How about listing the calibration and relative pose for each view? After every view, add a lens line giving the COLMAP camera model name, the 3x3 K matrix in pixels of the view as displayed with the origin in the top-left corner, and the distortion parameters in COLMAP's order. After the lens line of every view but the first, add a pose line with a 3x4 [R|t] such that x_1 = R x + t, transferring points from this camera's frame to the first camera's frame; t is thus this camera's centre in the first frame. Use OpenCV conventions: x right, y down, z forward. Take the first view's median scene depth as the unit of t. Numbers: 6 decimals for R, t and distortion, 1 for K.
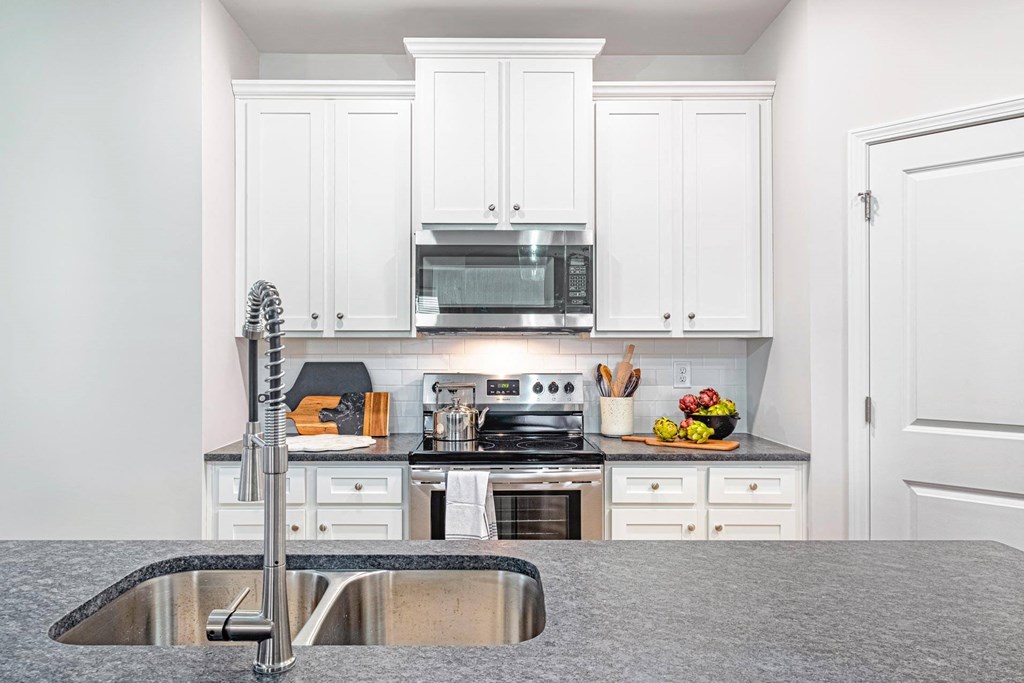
lens RADIAL K [[680.7, 0, 480.8], [0, 680.7, 342.3], [0, 0, 1]] dist [0.000543, -0.000593]
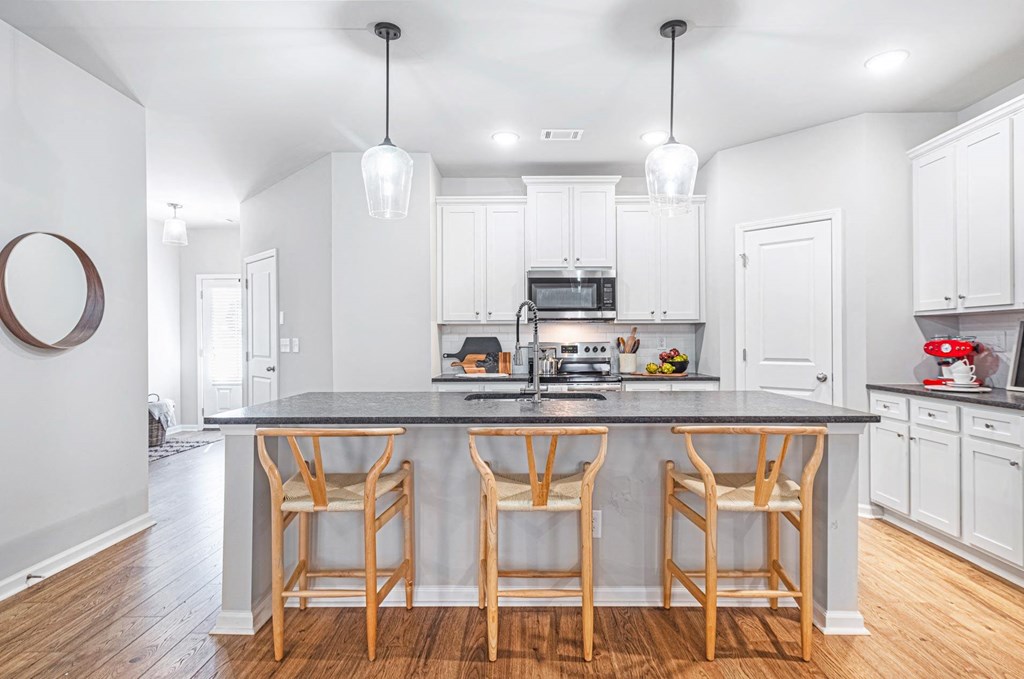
lens RADIAL K [[540.0, 0, 512.7], [0, 540.0, 337.8], [0, 0, 1]] dist [0.000003, 0.000373]
pose [[0.999929, -0.005013, -0.010778, -0.117143], [0.005042, 0.999984, 0.002705, 0.029342], [0.010765, -0.002760, 0.999938, -0.571791]]
